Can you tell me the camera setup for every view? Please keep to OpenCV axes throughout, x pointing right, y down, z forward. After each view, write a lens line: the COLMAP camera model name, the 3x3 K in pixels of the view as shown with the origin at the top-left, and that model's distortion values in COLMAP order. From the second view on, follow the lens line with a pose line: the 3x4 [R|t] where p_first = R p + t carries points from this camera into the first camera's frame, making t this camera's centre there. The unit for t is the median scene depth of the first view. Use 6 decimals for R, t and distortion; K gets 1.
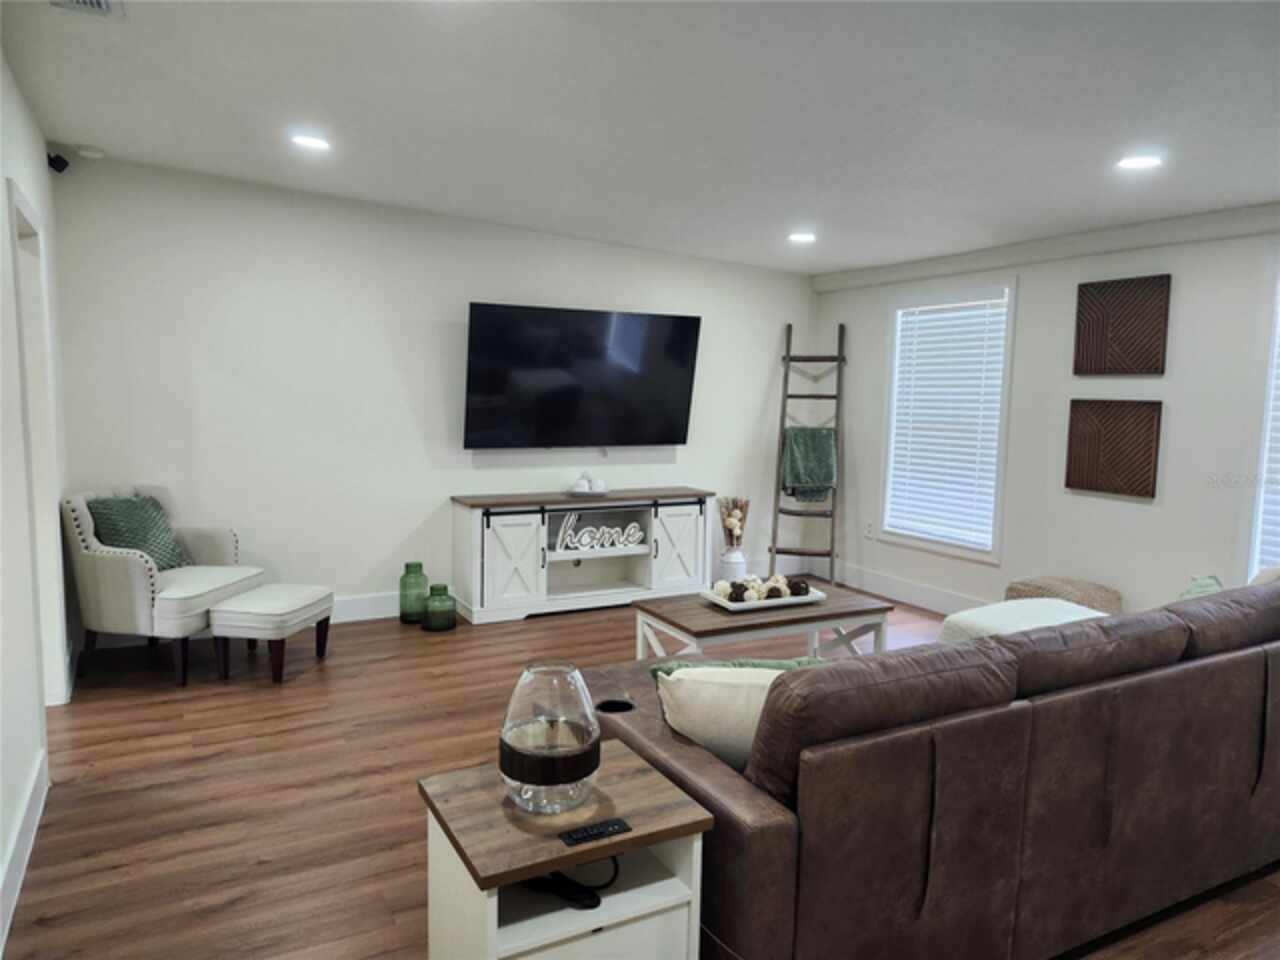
lens RADIAL K [[889.6, 0, 635.9], [0, 889.6, 477.8], [0, 0, 1]] dist [0.087742, -0.099523]
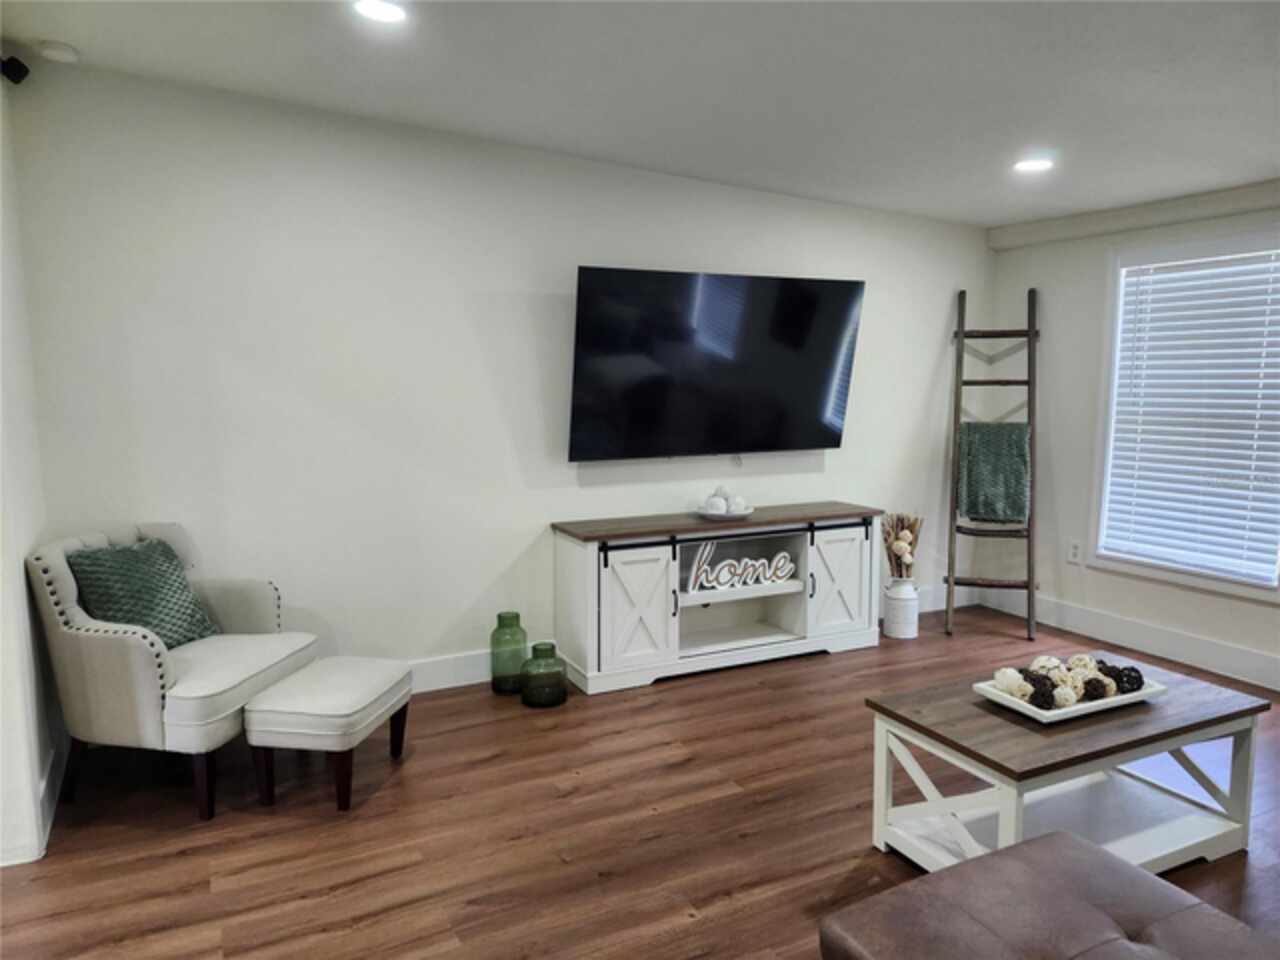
lens RADIAL K [[889.6, 0, 644.7], [0, 889.6, 486.9], [0, 0, 1]] dist [0.087742, -0.099523]
pose [[0.999681, -0.015168, -0.020195, -0.112717], [0.015661, 0.999577, 0.024511, -0.028442], [0.019815, -0.024820, 0.999496, 0.241414]]
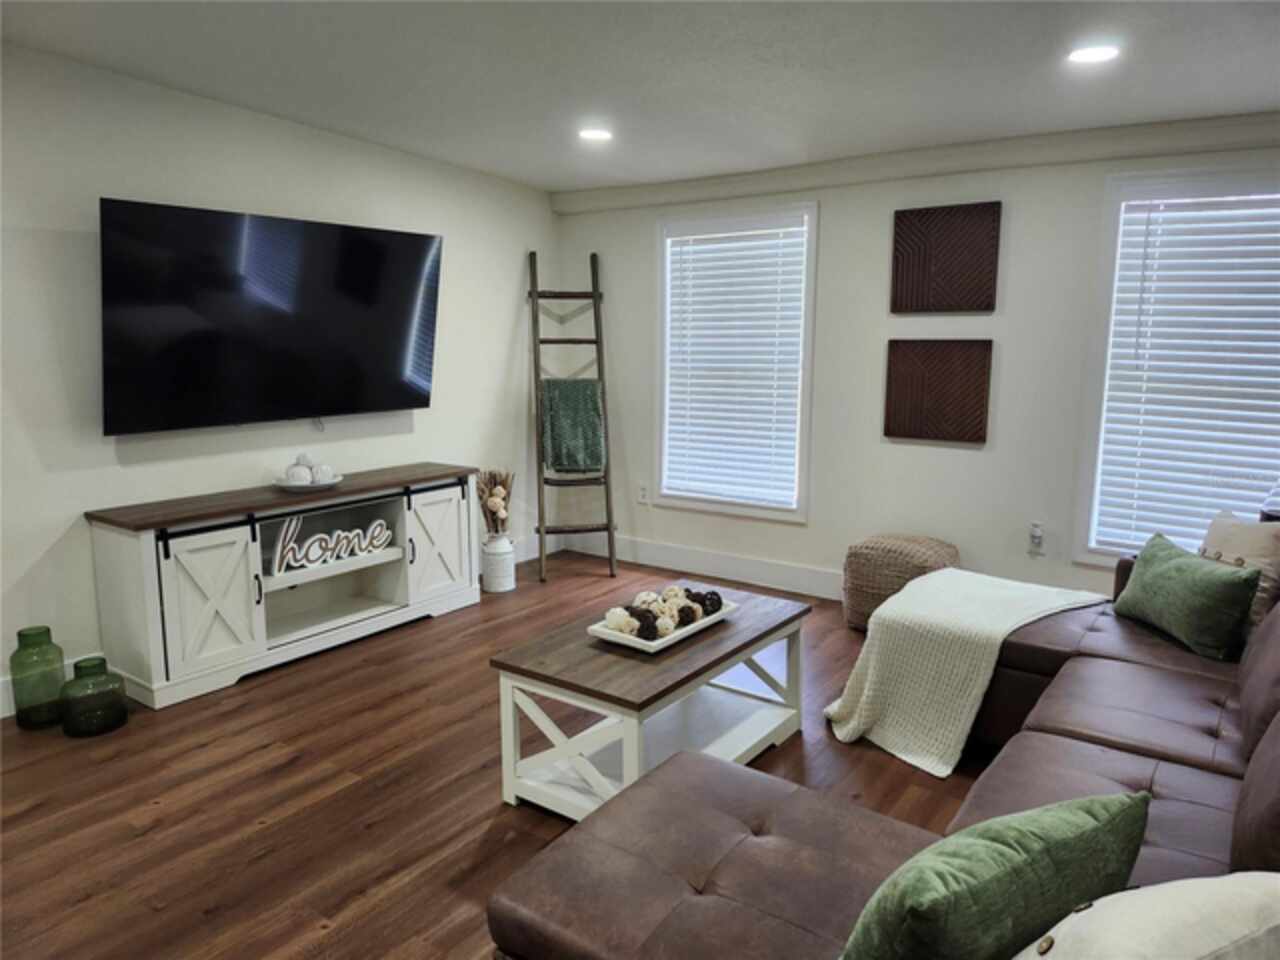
lens RADIAL K [[889.6, 0, 647.1], [0, 889.6, 475.8], [0, 0, 1]] dist [0.087742, -0.099523]
pose [[0.895080, -0.087548, 0.437226, -0.131601], [0.059465, 0.995214, 0.077541, -0.031341], [-0.441922, -0.043406, 0.896003, 0.259648]]
